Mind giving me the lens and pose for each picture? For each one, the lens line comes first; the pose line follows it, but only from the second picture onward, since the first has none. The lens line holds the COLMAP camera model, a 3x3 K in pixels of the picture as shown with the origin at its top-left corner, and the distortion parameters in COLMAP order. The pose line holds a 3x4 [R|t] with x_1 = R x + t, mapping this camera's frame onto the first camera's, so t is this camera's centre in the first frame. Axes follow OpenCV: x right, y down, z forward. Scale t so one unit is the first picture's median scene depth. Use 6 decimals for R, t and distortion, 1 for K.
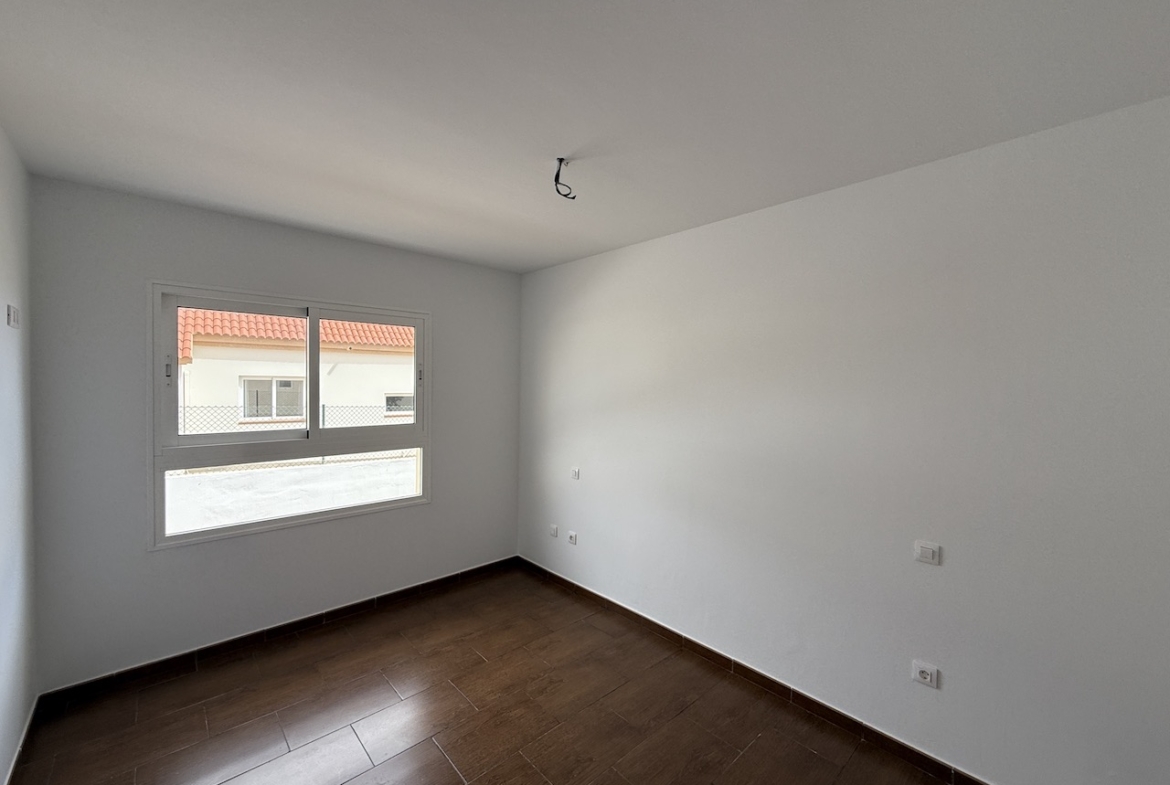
lens RADIAL K [[467.8, 0, 583.2], [0, 467.8, 389.7], [0, 0, 1]] dist [0.001521, 0.000012]
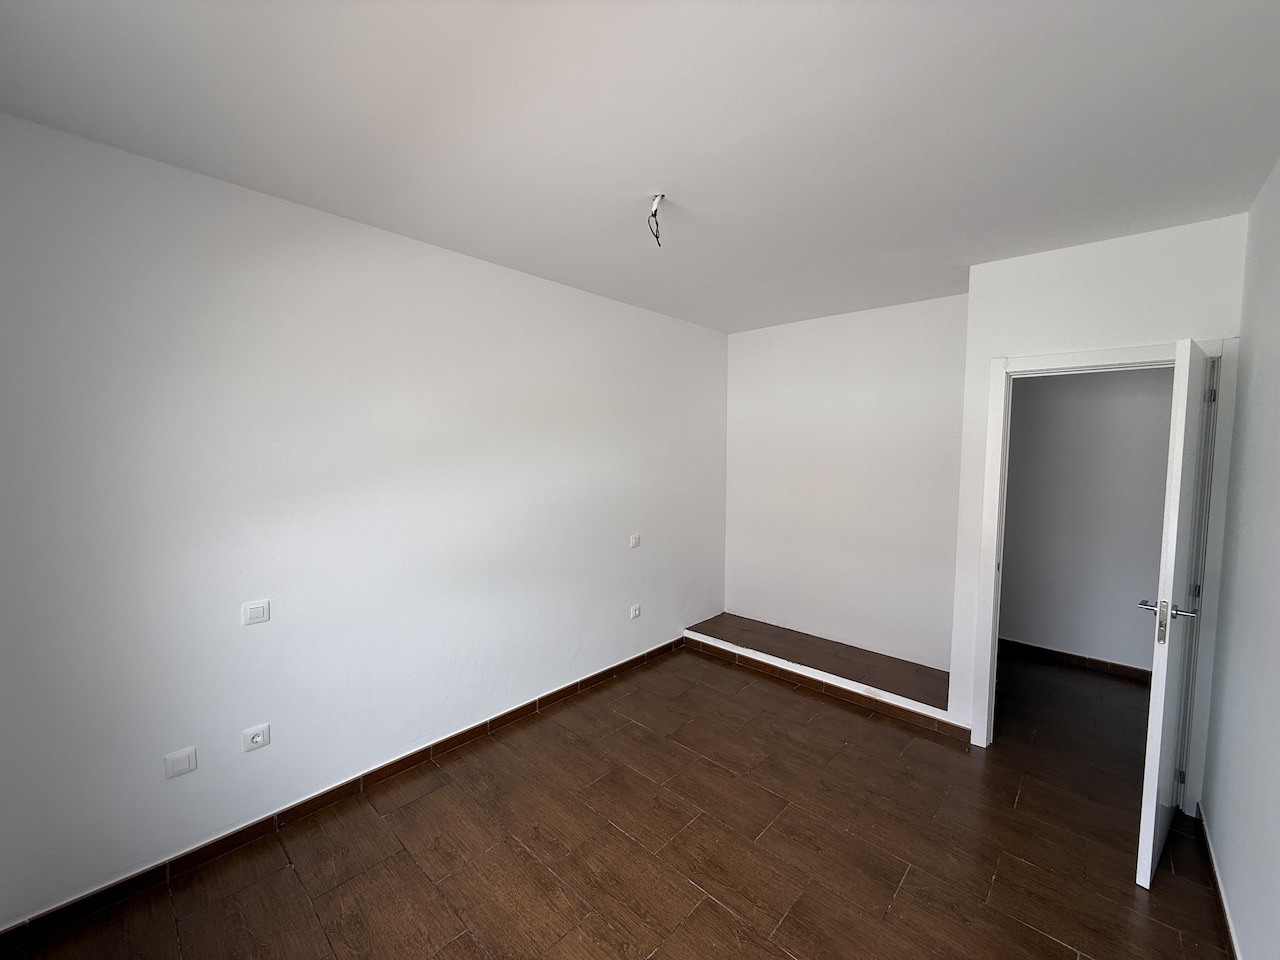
lens RADIAL K [[509.1, 0, 638.0], [0, 509.1, 479.0], [0, 0, 1]] dist [0.006408, 0.000082]
pose [[-0.084910, -0.074097, 0.993630, -0.850592], [-0.004458, 0.997249, 0.073986, -0.014430], [-0.996379, 0.001853, -0.085007, 0.898380]]
